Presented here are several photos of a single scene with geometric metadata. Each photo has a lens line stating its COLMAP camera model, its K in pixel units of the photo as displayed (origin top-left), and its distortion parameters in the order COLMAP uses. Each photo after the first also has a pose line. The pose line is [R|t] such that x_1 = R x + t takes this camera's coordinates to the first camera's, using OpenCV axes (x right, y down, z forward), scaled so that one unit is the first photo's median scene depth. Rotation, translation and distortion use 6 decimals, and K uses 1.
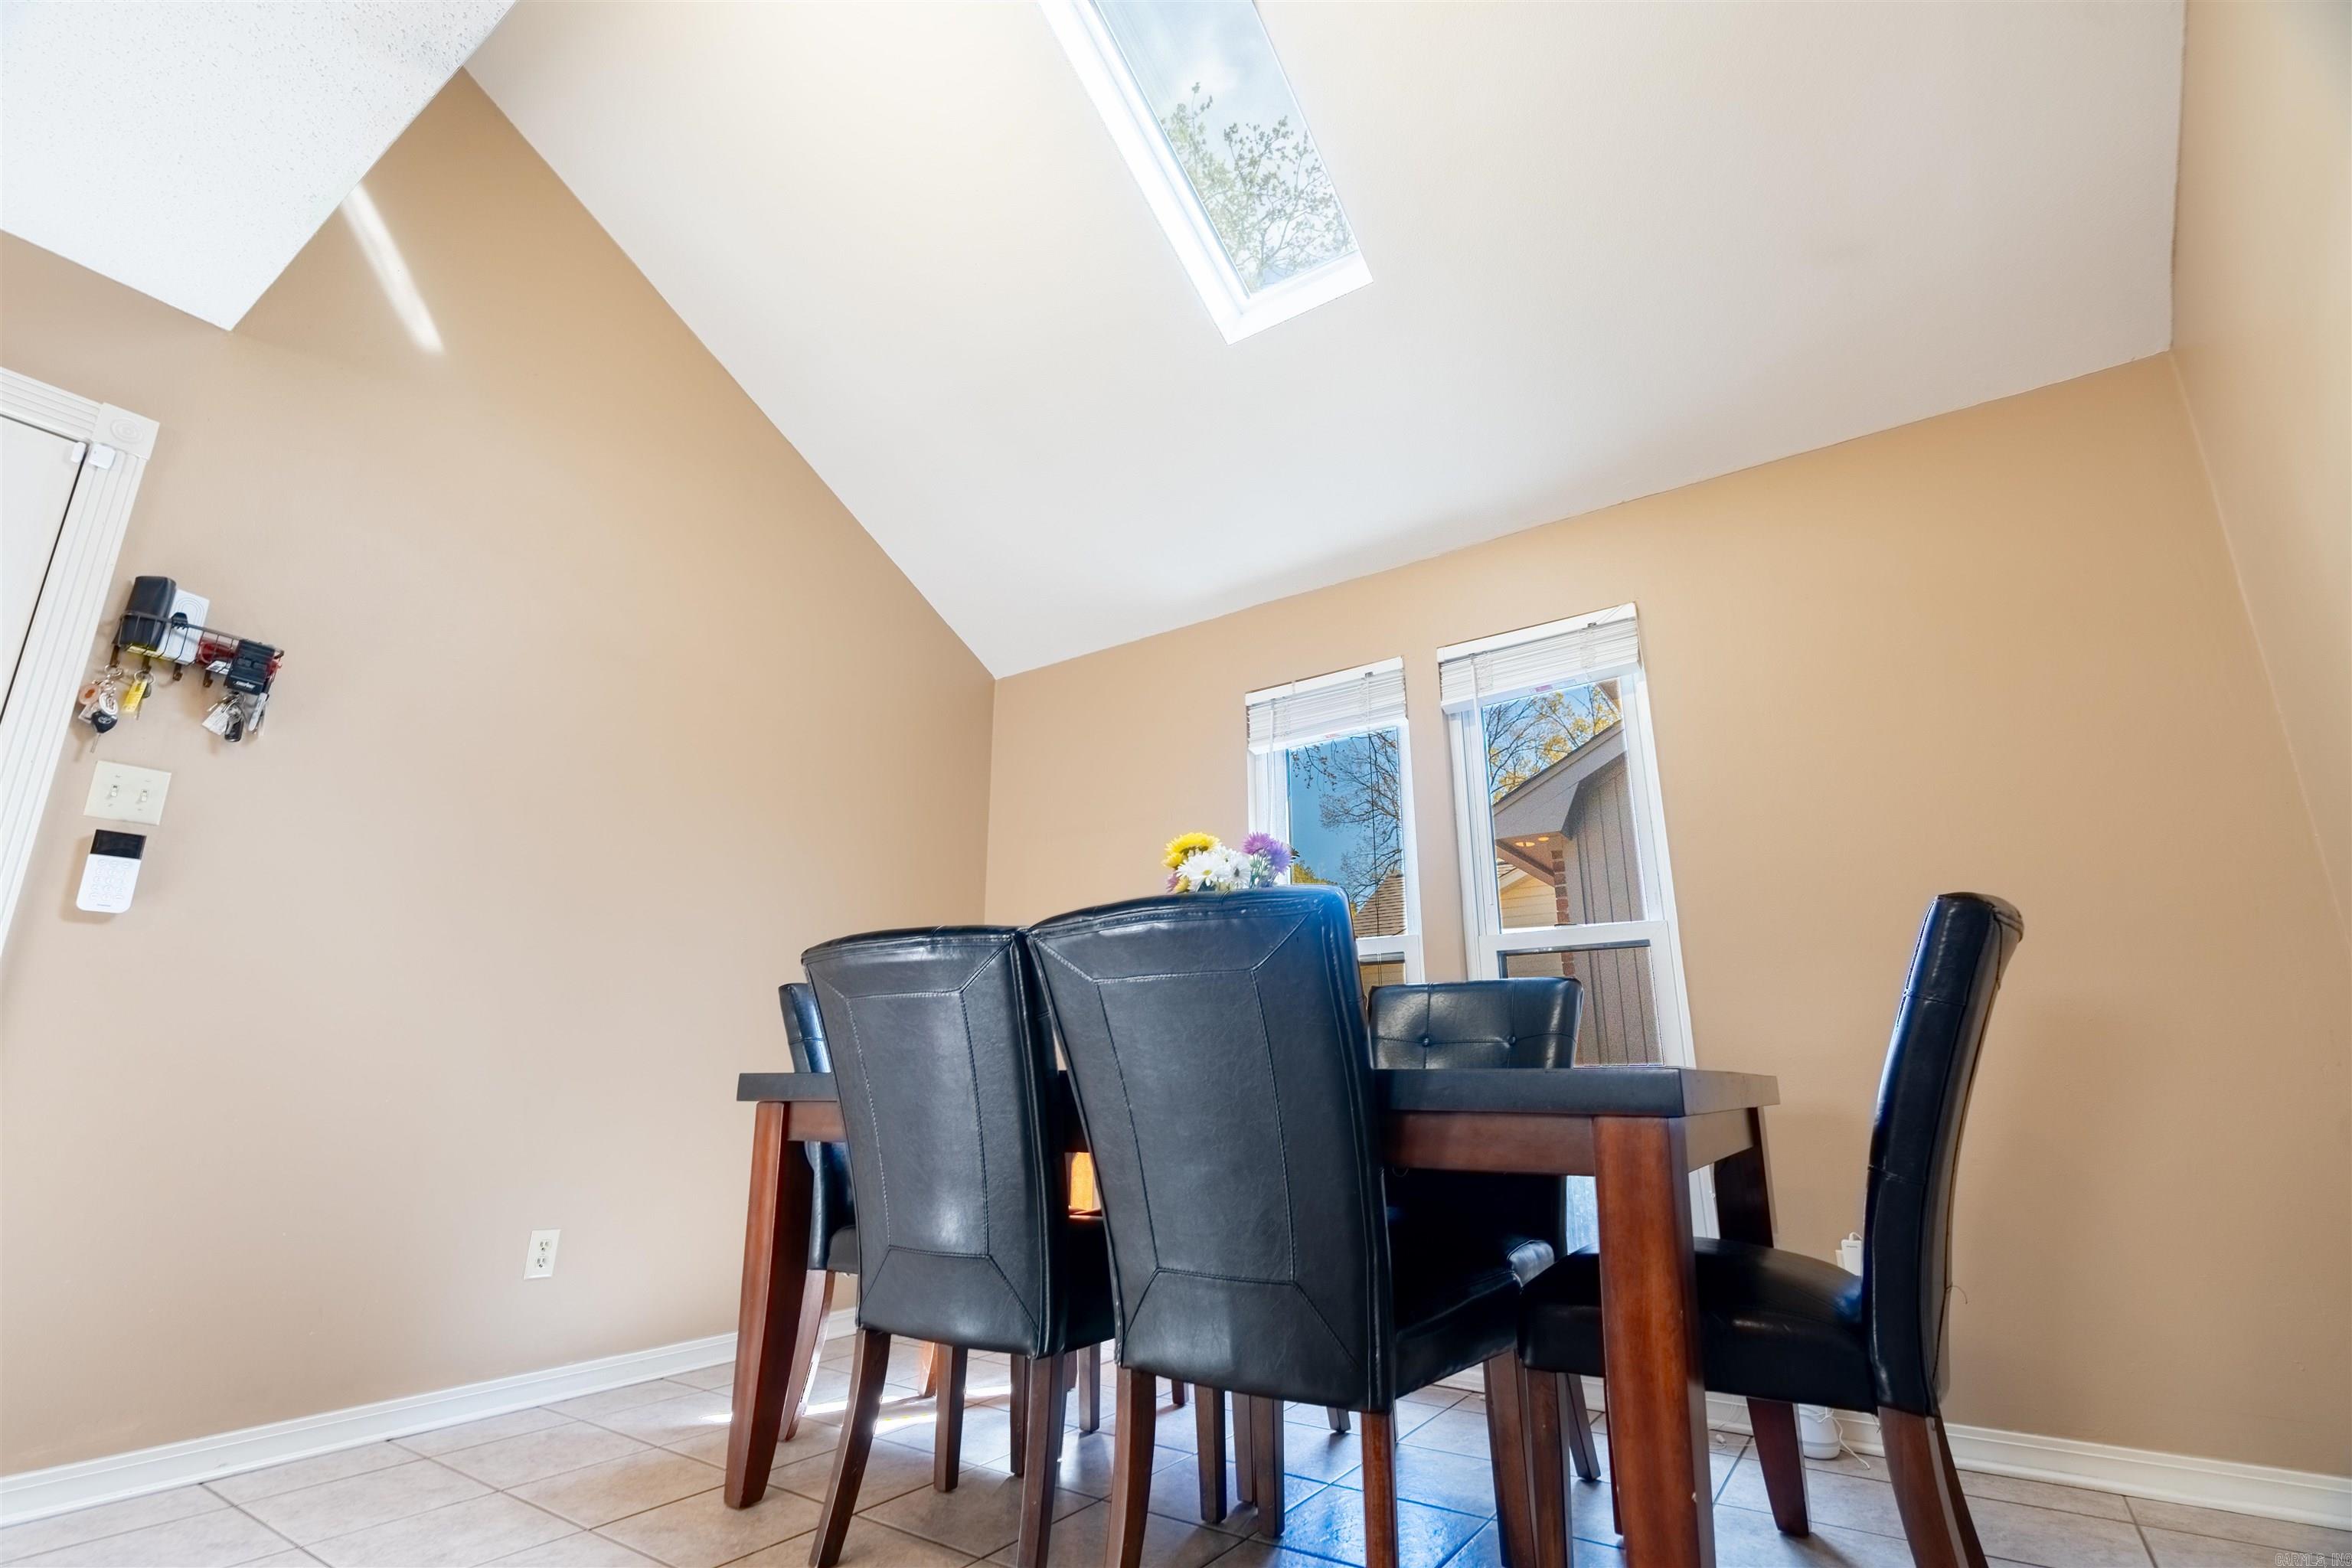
lens RADIAL K [[1079.1, 0, 1176.0], [0, 1079.1, 784.0], [0, 0, 1]] dist [-0.011644, 0.005063]
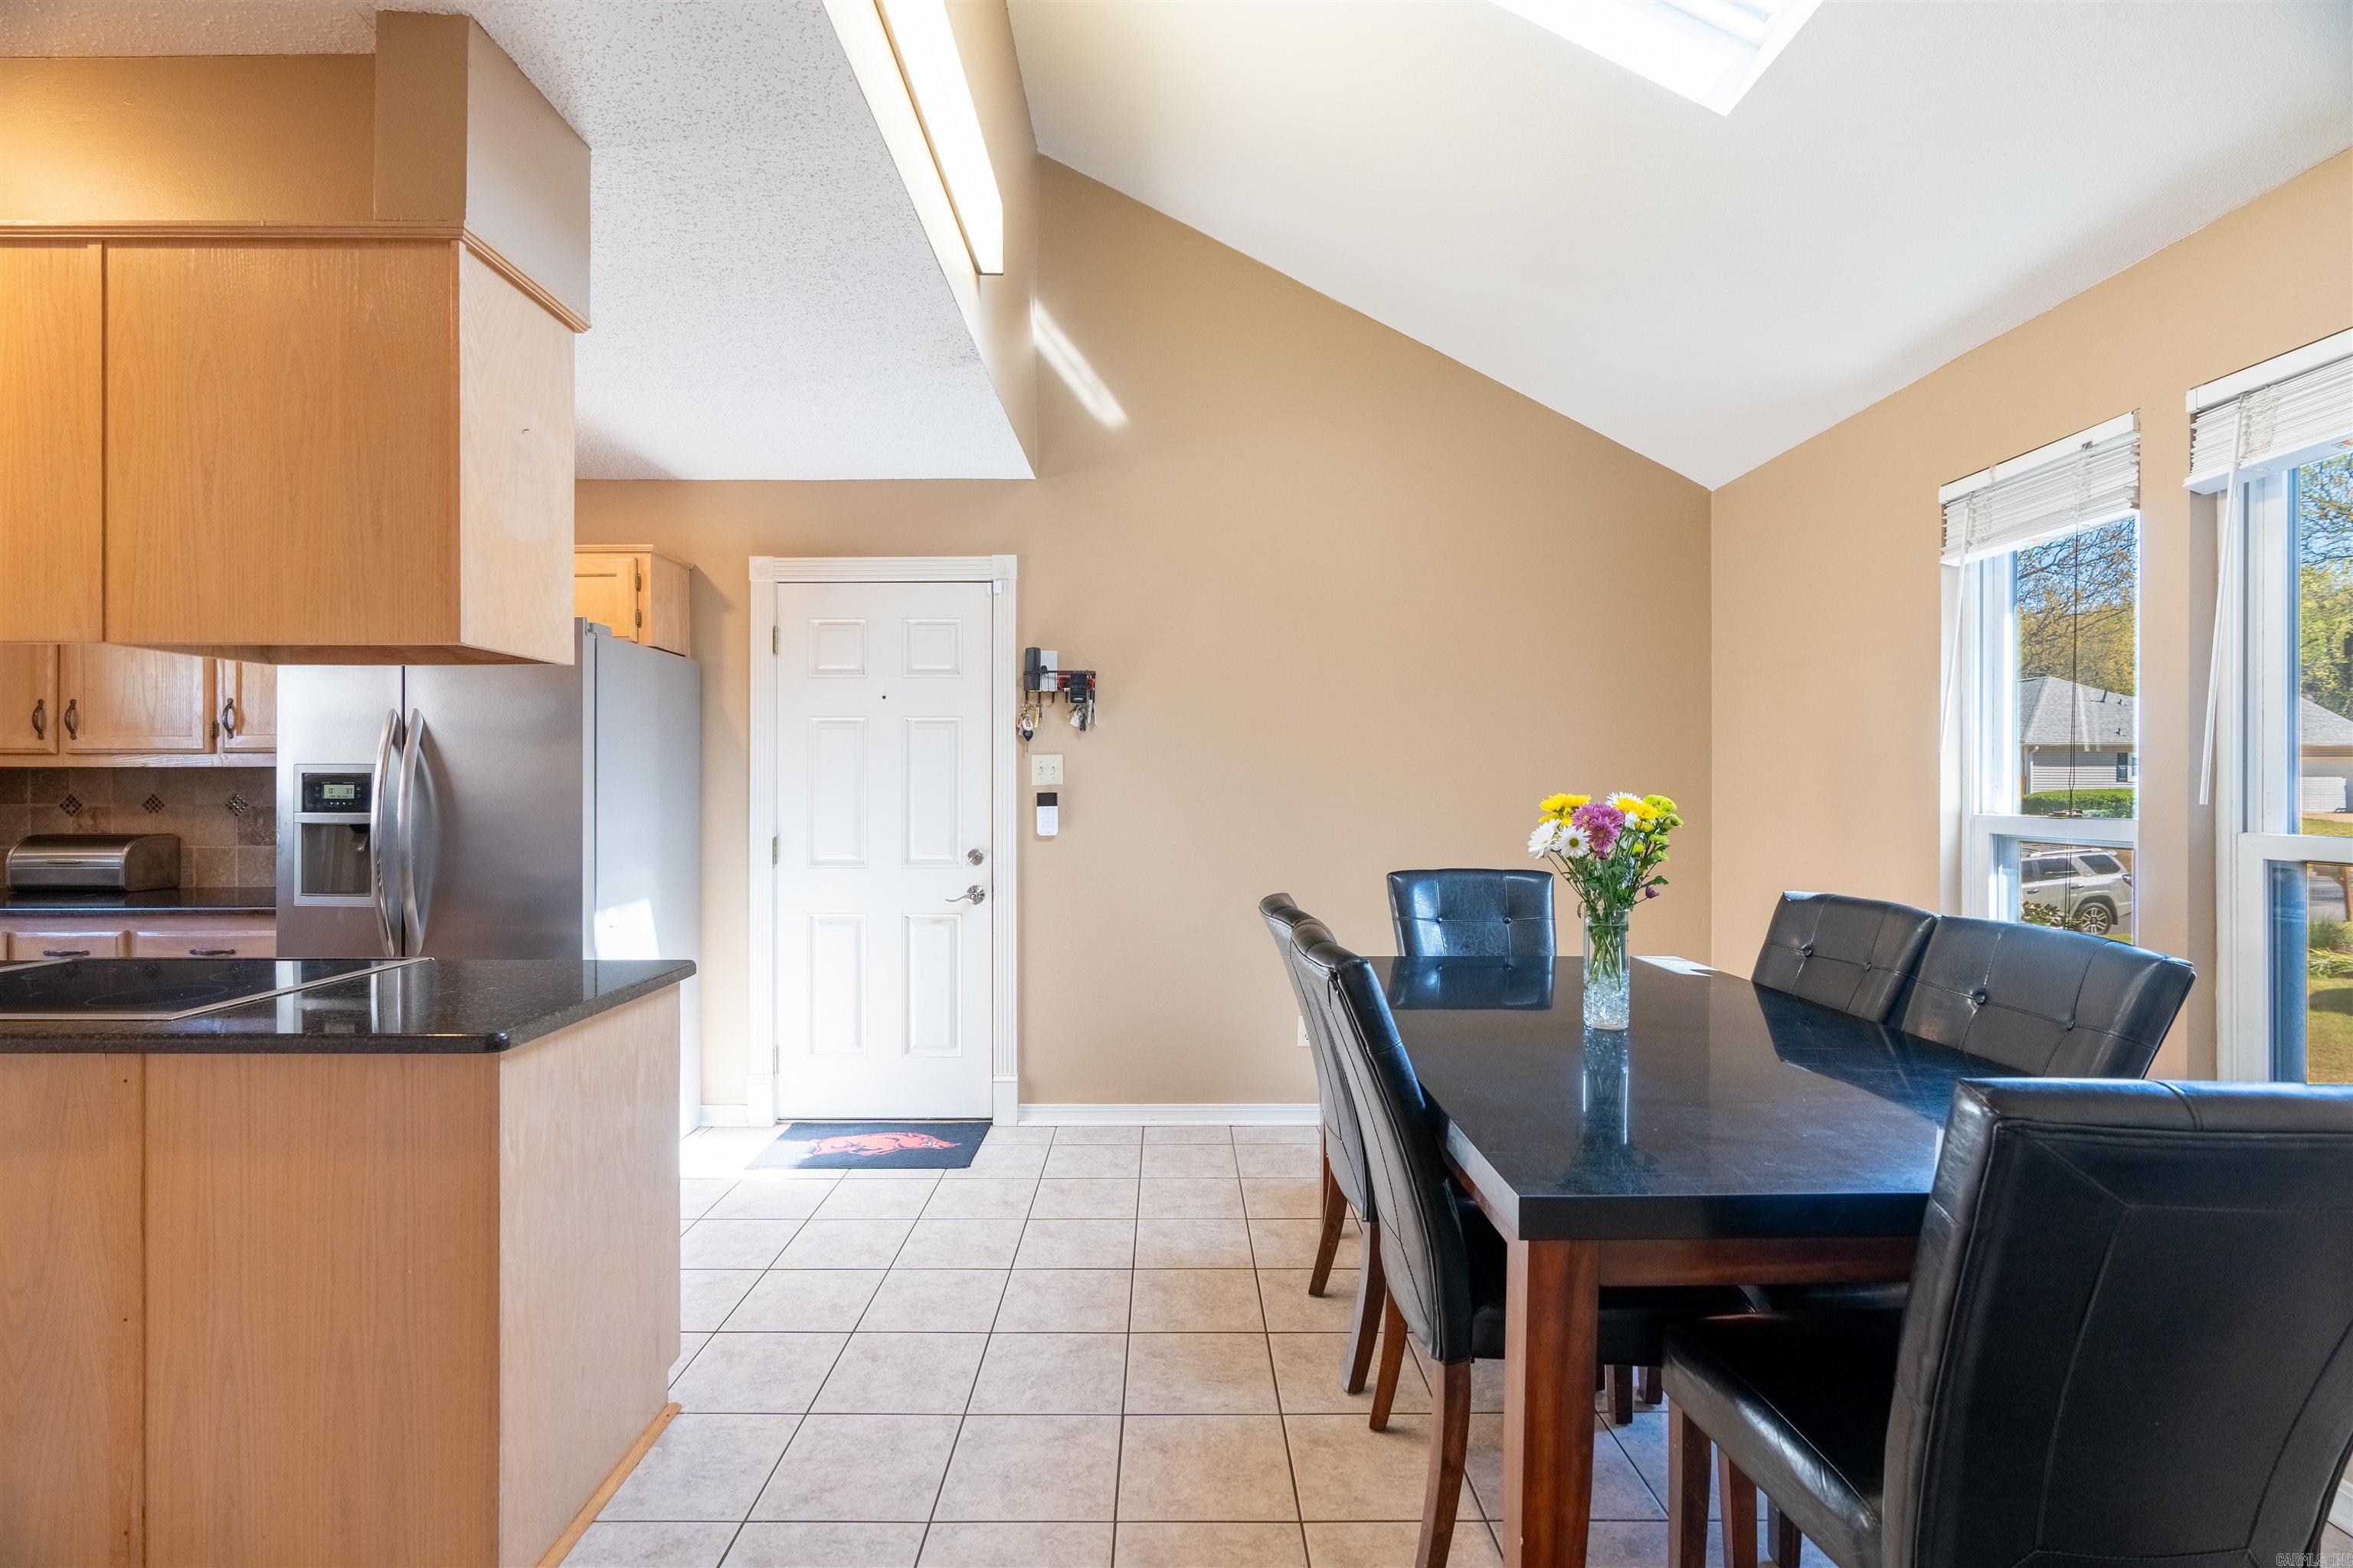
lens RADIAL K [[1079.6, 0, 1176.5], [0, 1079.6, 784.0], [0, 0, 1]] dist [-0.011644, 0.005063]
pose [[0.574718, 0.002211, -0.818348, 0.430033], [0.221989, 0.962080, 0.158500, -0.138317], [0.787667, -0.272757, 0.552434, 0.097780]]
